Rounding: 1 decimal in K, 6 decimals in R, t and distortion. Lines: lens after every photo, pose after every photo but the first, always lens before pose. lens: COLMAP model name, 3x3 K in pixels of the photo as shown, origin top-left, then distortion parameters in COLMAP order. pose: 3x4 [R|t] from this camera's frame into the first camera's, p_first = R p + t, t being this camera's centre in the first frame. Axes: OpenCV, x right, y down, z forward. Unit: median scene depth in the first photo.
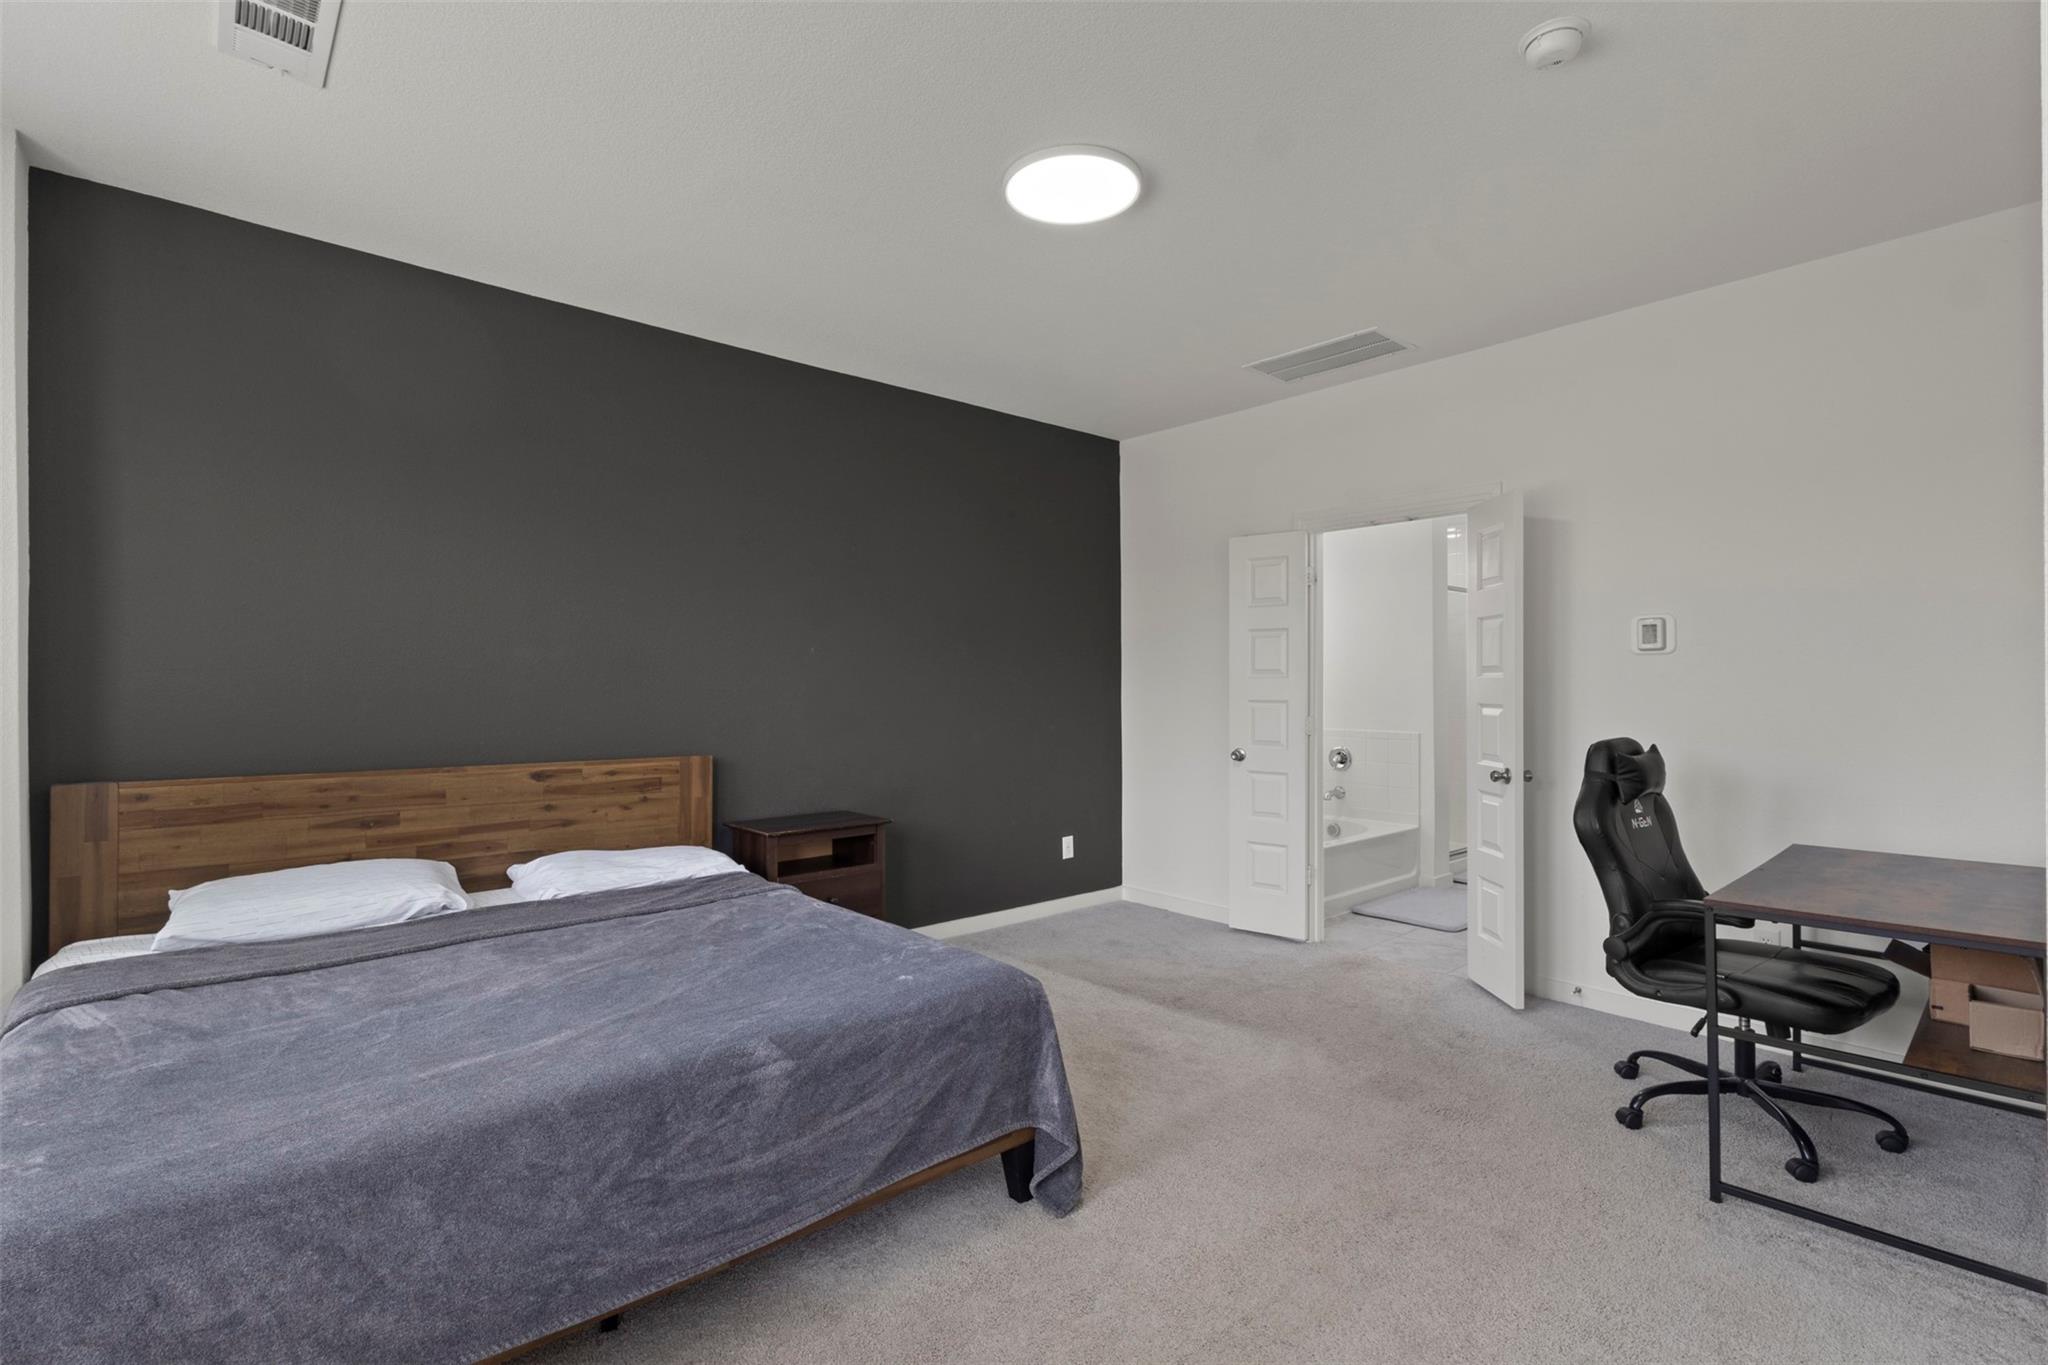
lens RADIAL K [[935.0, 0, 1025.4], [0, 935.0, 684.9], [0, 0, 1]] dist [-0.000341, 0.001183]
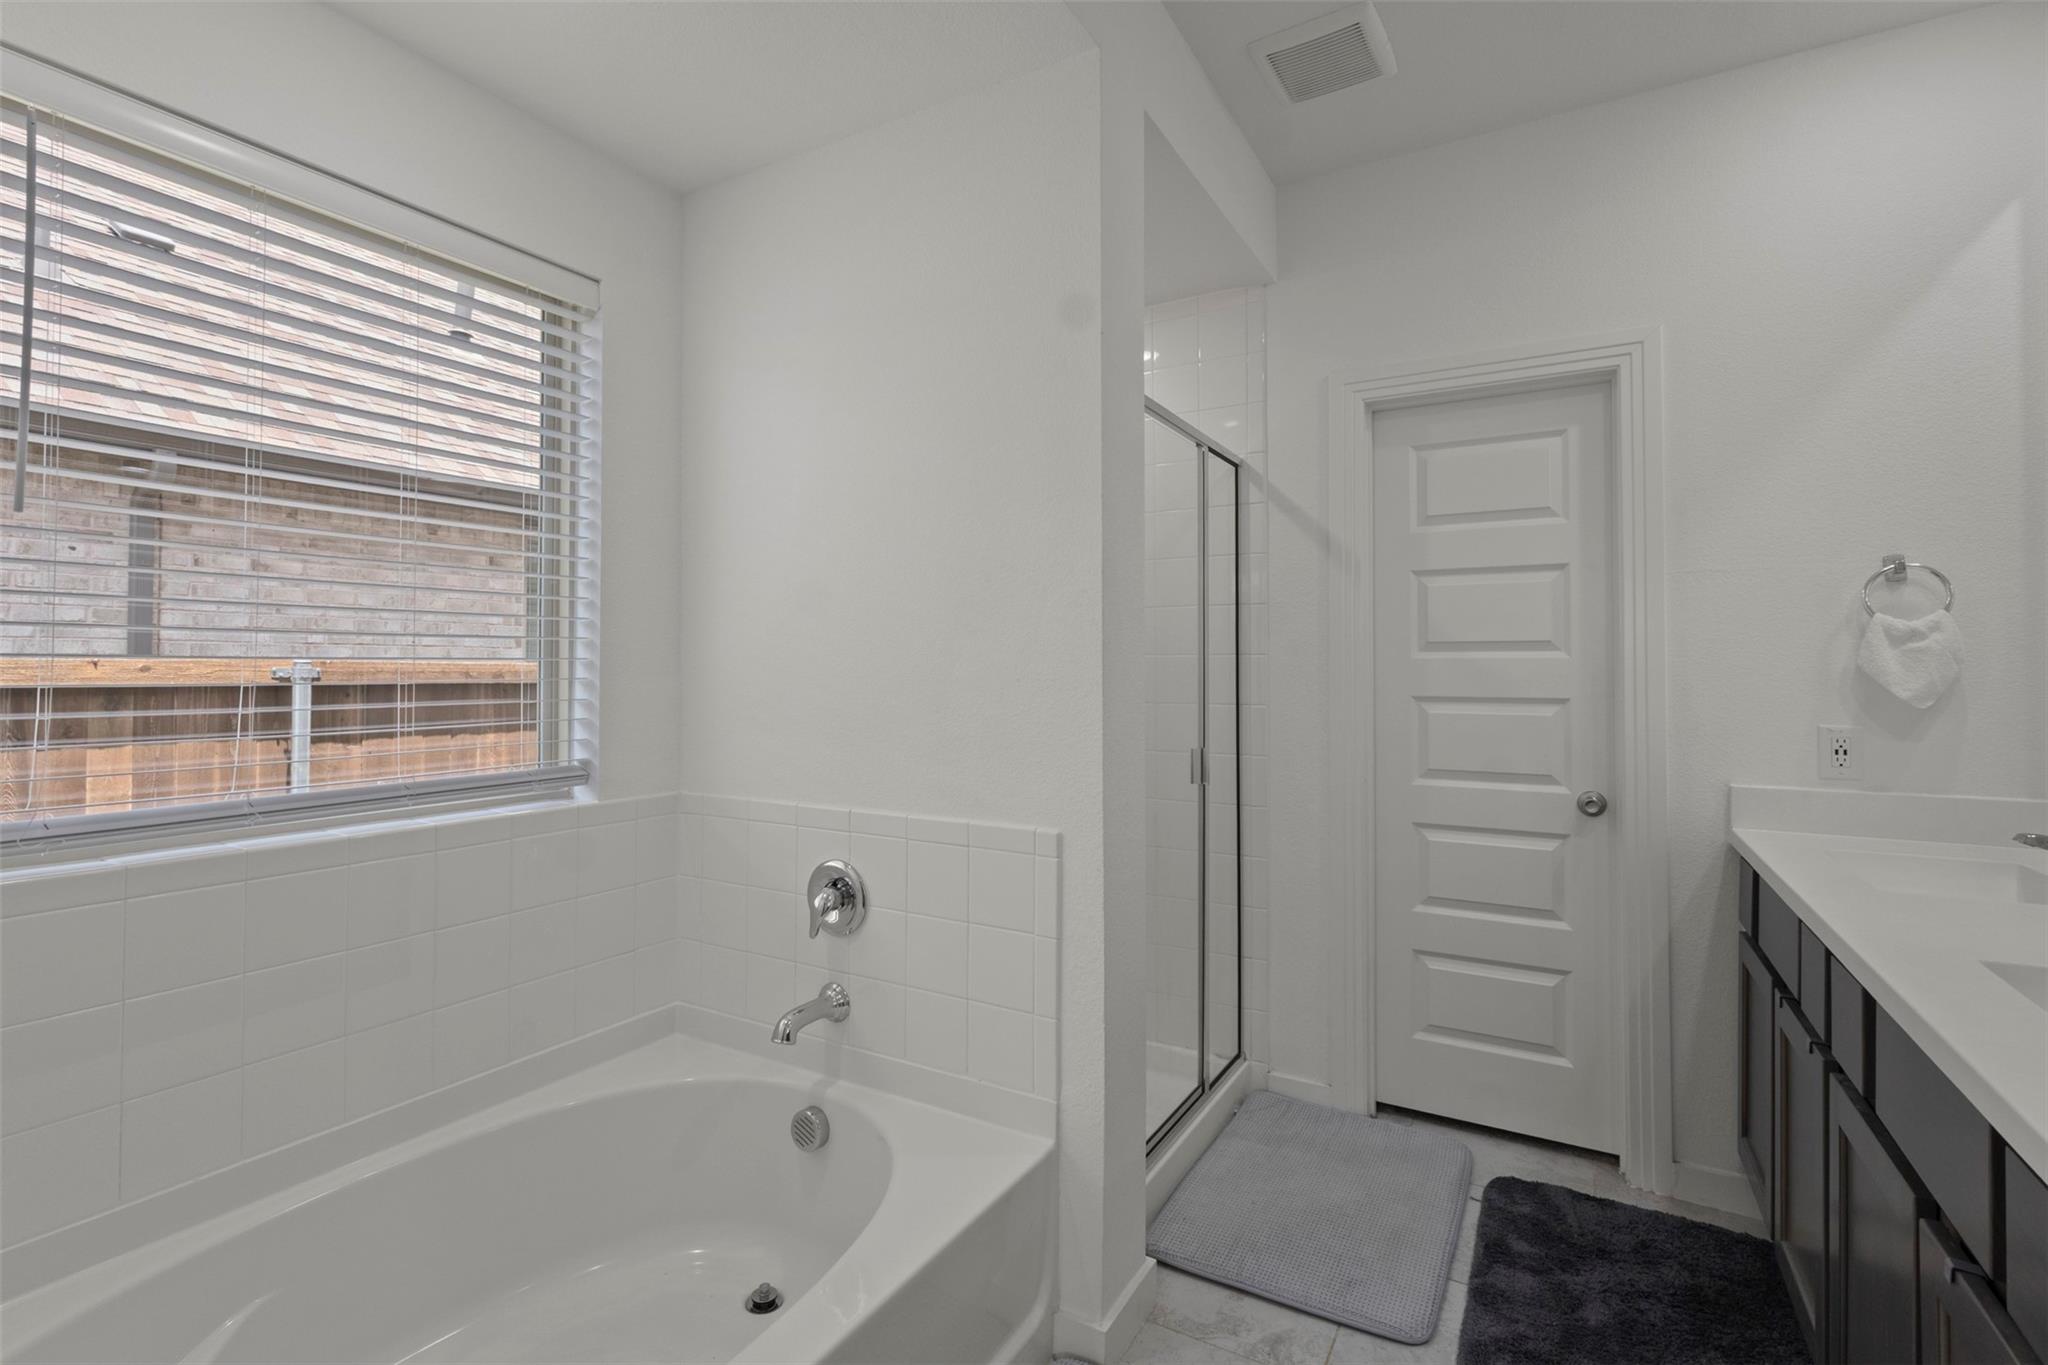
lens RADIAL K [[935.0, 0, 1025.1], [0, 935.0, 670.7], [0, 0, 1]] dist [-0.000341, 0.001183]
pose [[0.953133, 0.006626, 0.302480, 0.302563], [-0.004055, 0.999950, -0.009126, 0.004707], [-0.302525, 0.007472, 0.953112, 0.677575]]
